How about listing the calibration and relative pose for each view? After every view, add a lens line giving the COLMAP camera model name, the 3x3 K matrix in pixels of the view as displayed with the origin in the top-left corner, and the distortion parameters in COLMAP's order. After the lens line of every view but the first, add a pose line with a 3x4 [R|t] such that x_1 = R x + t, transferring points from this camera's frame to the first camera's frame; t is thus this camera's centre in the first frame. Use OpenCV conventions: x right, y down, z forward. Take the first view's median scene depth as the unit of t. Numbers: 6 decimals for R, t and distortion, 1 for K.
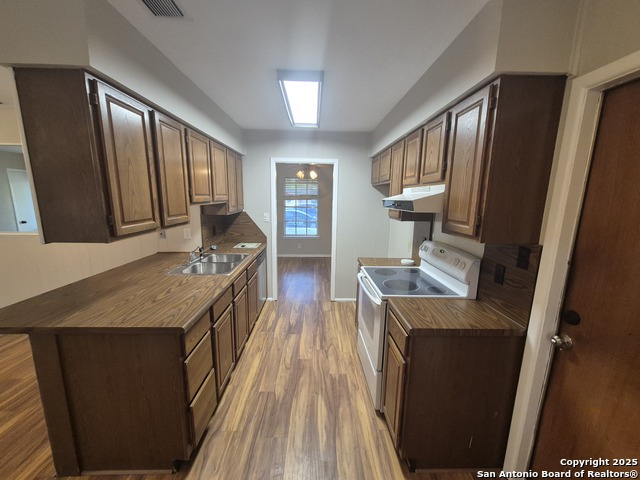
lens RADIAL K [[253.1, 0, 319.2], [0, 253.1, 240.6], [0, 0, 1]] dist [0.000193, 0.000990]
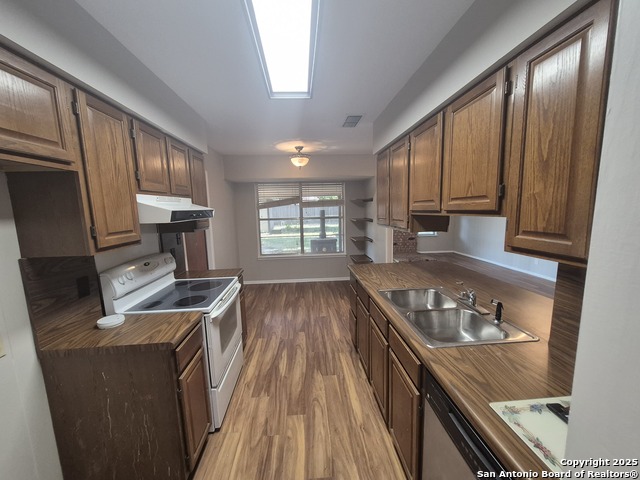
lens RADIAL K [[253.1, 0, 319.0], [0, 253.1, 241.5], [0, 0, 1]] dist [0.000193, 0.000990]
pose [[-0.998789, 0.016495, -0.046345, -0.109779], [0.001952, 0.954649, 0.297726, -0.298620], [0.049155, 0.297275, -0.953526, 1.777300]]
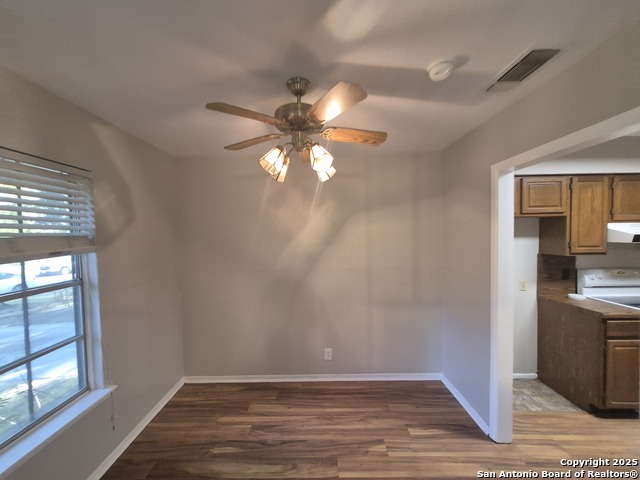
lens RADIAL K [[253.1, 0, 316.2], [0, 253.1, 241.0], [0, 0, 1]] dist [0.000193, 0.000990]
pose [[0.032475, -0.050635, 0.998189, -0.774358], [0.182886, 0.982155, 0.043872, -0.419720], [-0.982598, 0.181130, 0.041156, 2.254447]]
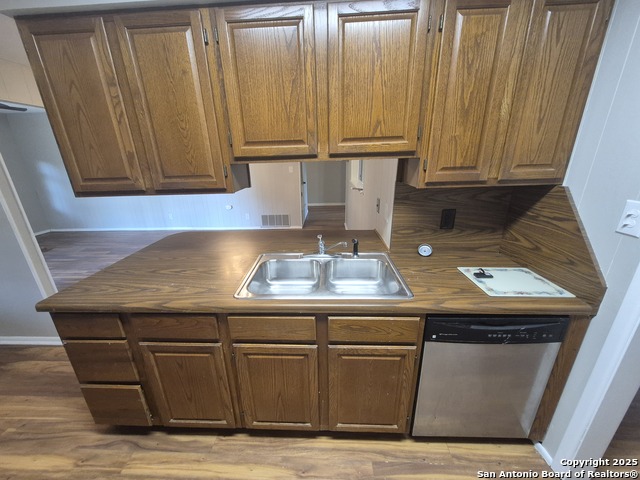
lens RADIAL K [[253.1, 0, 317.4], [0, 253.1, 243.6], [0, 0, 1]] dist [0.000193, 0.000990]
pose [[-0.063687, 0.315505, -0.946784, 0.101466], [-0.148291, 0.935186, 0.321616, -0.168529], [0.986891, 0.160883, -0.012773, 1.145226]]
